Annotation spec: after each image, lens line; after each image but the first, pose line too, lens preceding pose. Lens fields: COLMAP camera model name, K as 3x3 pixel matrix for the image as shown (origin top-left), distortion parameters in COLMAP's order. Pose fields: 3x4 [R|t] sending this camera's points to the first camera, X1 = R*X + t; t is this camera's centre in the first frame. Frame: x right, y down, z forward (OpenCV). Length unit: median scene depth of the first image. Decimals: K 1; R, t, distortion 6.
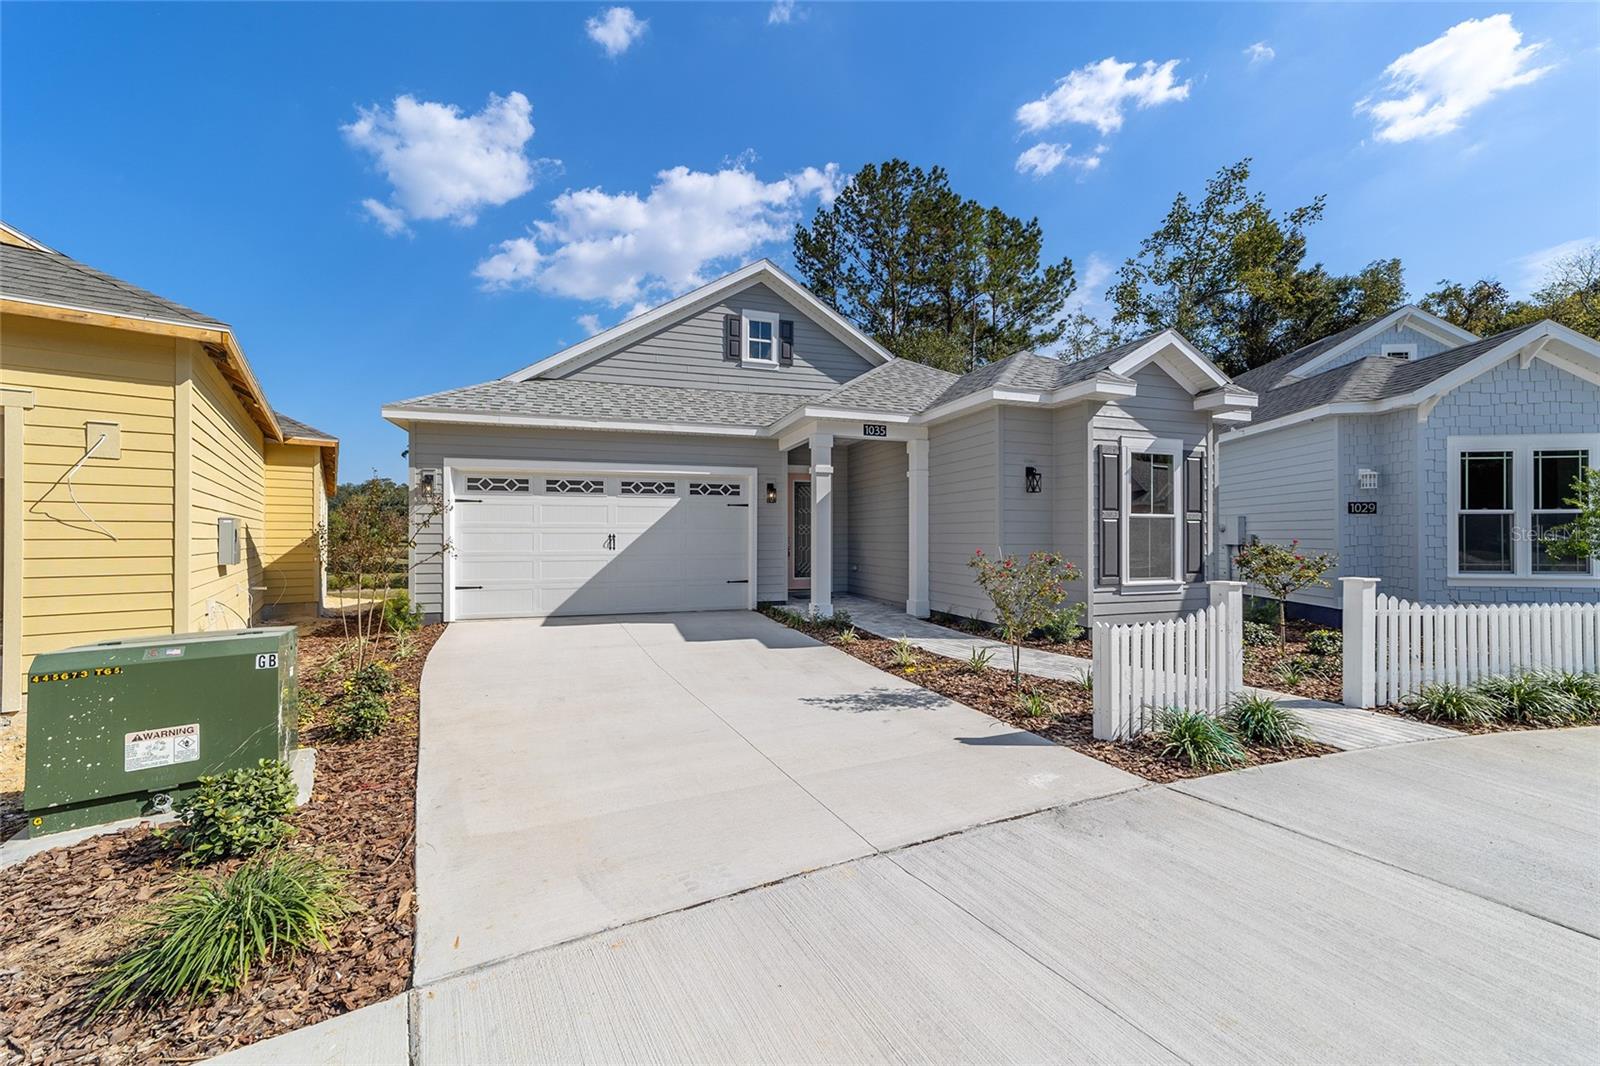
lens RADIAL K [[620.7, 0, 790.4], [0, 620.7, 534.7], [0, 0, 1]] dist [-0.008465, 0.005128]
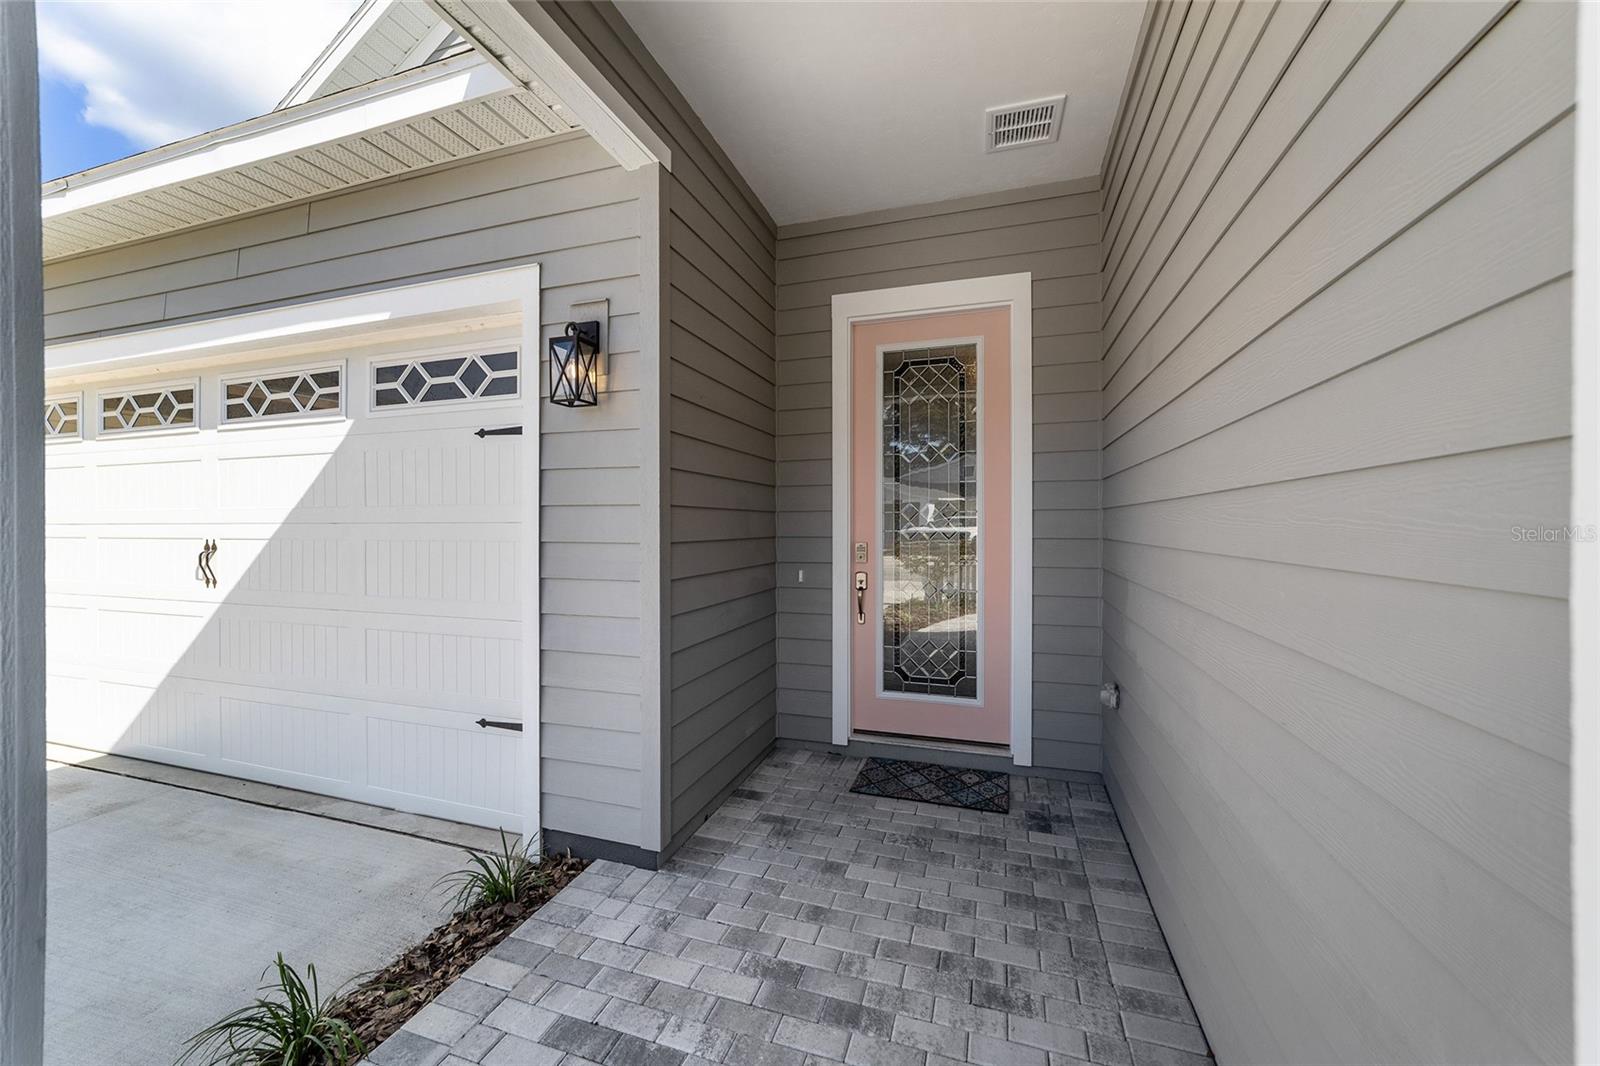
lens RADIAL K [[620.7, 0, 794.5], [0, 620.7, 525.6], [0, 0, 1]] dist [-0.008465, 0.005128]
pose [[0.803619, -0.003209, -0.595136, 0.175100], [0.002497, 0.999995, -0.002021, -0.007555], [0.595140, 0.000138, 0.803622, 0.912132]]
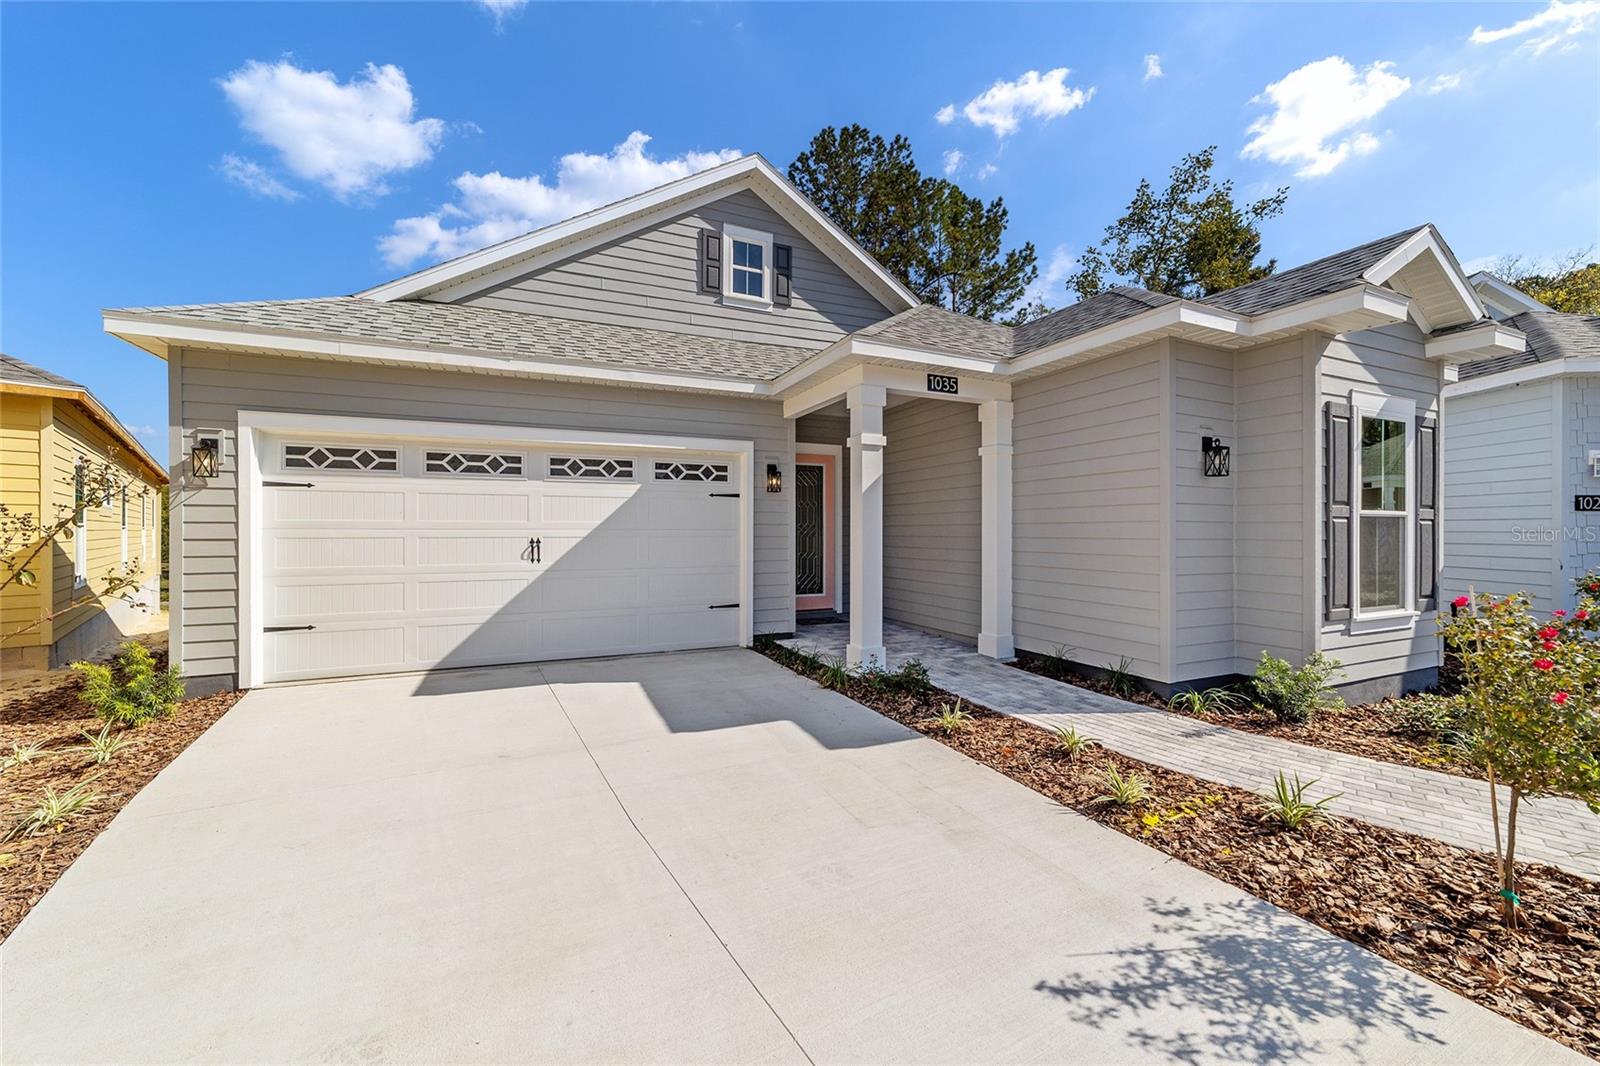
lens RADIAL K [[620.7, 0, 790.4], [0, 620.7, 531.6], [0, 0, 1]] dist [-0.008465, 0.005128]
pose [[0.994289, -0.000109, 0.106724, -0.090732], [-0.000192, 0.999996, 0.002809, -0.009920], [-0.106724, -0.002813, 0.994285, 0.324441]]
